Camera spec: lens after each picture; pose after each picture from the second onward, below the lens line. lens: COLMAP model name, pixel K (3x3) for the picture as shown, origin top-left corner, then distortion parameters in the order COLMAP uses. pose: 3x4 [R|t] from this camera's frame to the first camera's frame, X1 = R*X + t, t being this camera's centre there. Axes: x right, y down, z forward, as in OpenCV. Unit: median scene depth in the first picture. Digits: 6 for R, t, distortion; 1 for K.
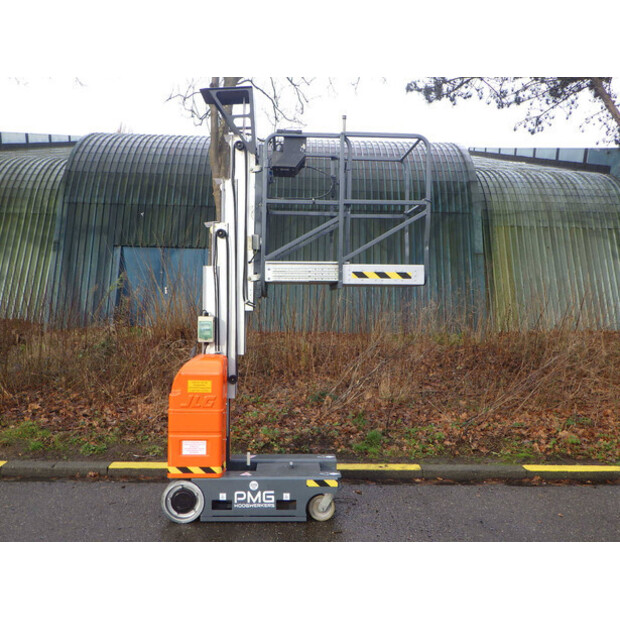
lens RADIAL K [[622.6, 0, 310.0], [0, 622.6, 310.0], [0, 0, 1]] dist [-0.000300, -0.011058]
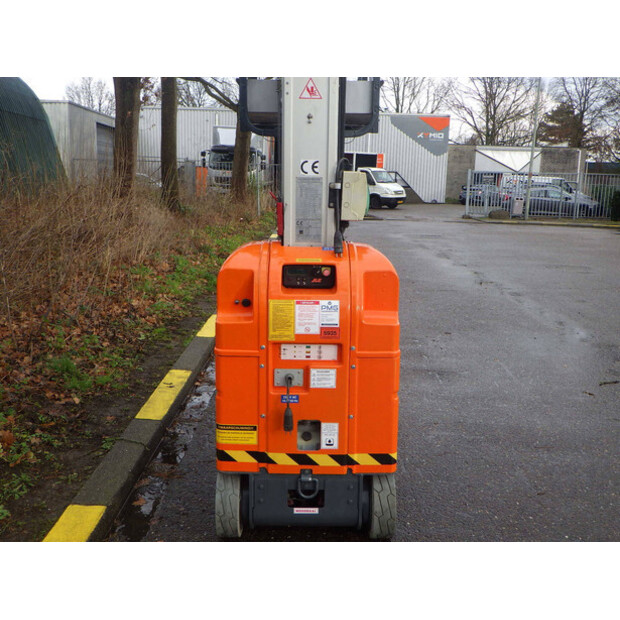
lens RADIAL K [[622.6, 0, 310.0], [0, 622.6, 310.0], [0, 0, 1]] dist [-0.000300, -0.011058]
pose [[0.016675, -0.214539, 0.976573, -0.702111], [-0.001149, 0.976704, 0.214587, 0.012170], [-0.999860, -0.004700, 0.016040, 1.021221]]
